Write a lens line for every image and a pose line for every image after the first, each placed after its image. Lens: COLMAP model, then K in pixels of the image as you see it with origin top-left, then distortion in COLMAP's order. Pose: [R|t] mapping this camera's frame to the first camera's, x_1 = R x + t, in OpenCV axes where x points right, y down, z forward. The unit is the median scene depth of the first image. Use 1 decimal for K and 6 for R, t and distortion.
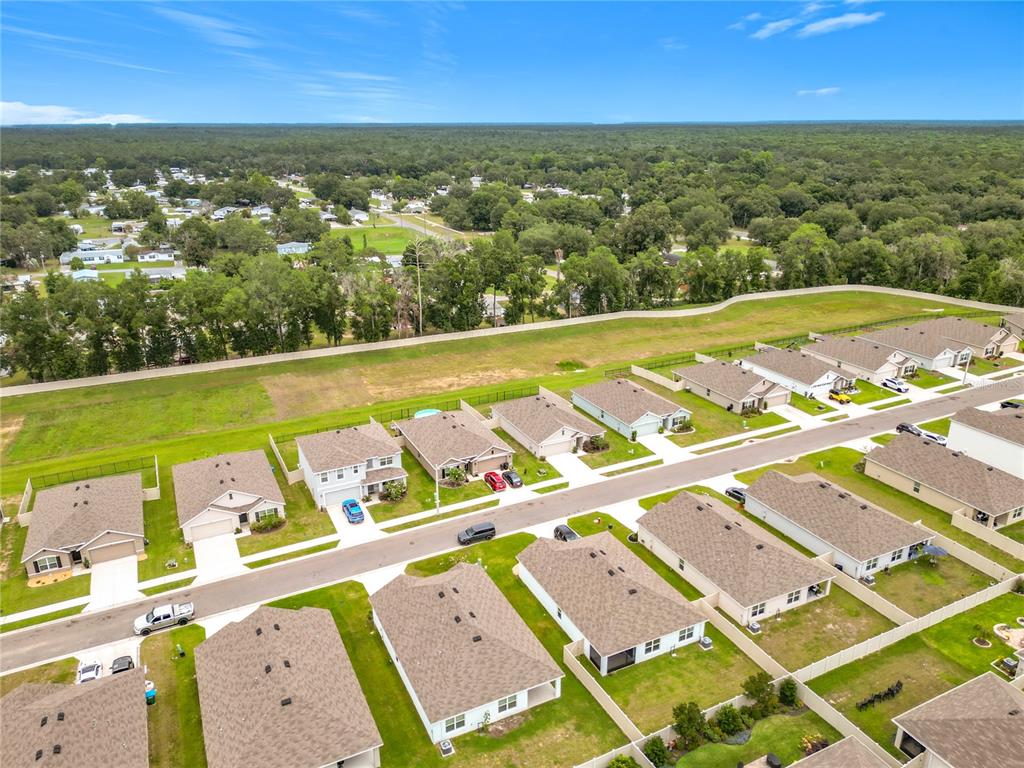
lens RADIAL K [[719.9, 0, 508.9], [0, 719.9, 400.9], [0, 0, 1]] dist [0.063996, -0.102732]
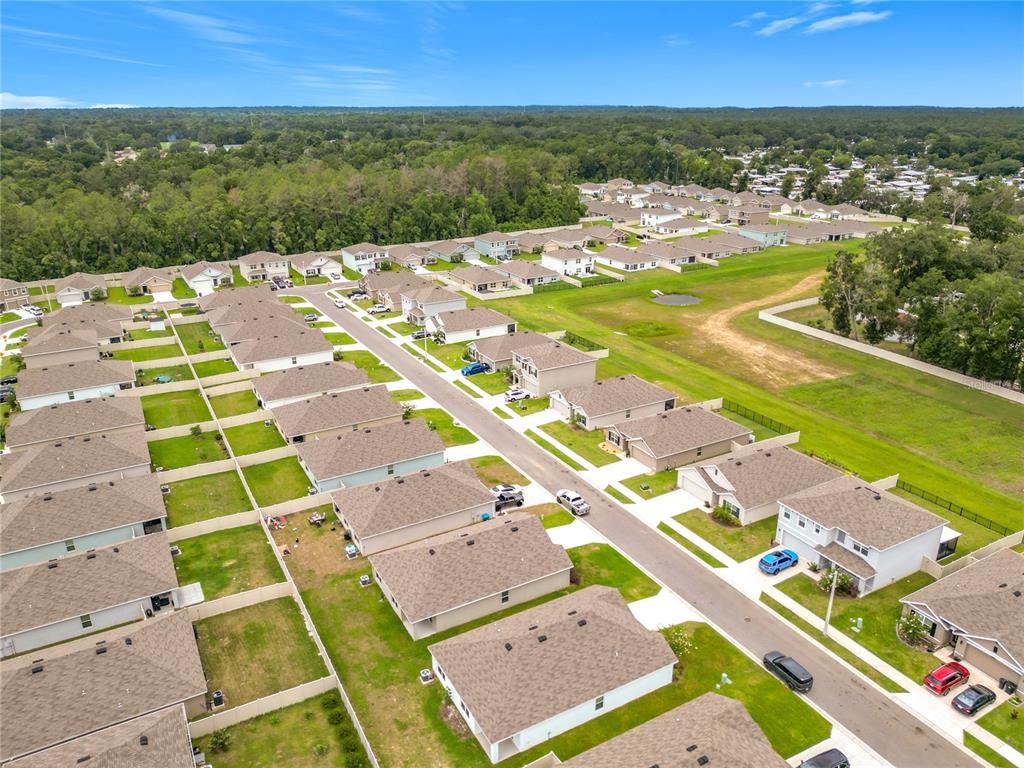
lens RADIAL K [[719.9, 0, 508.9], [0, 719.9, 400.9], [0, 0, 1]] dist [0.063996, -0.102732]
pose [[0.050493, 0.380643, -0.923343, 0.323632], [-0.355105, 0.870951, 0.339625, -0.126875], [0.933462, 0.310735, 0.179145, 0.328438]]
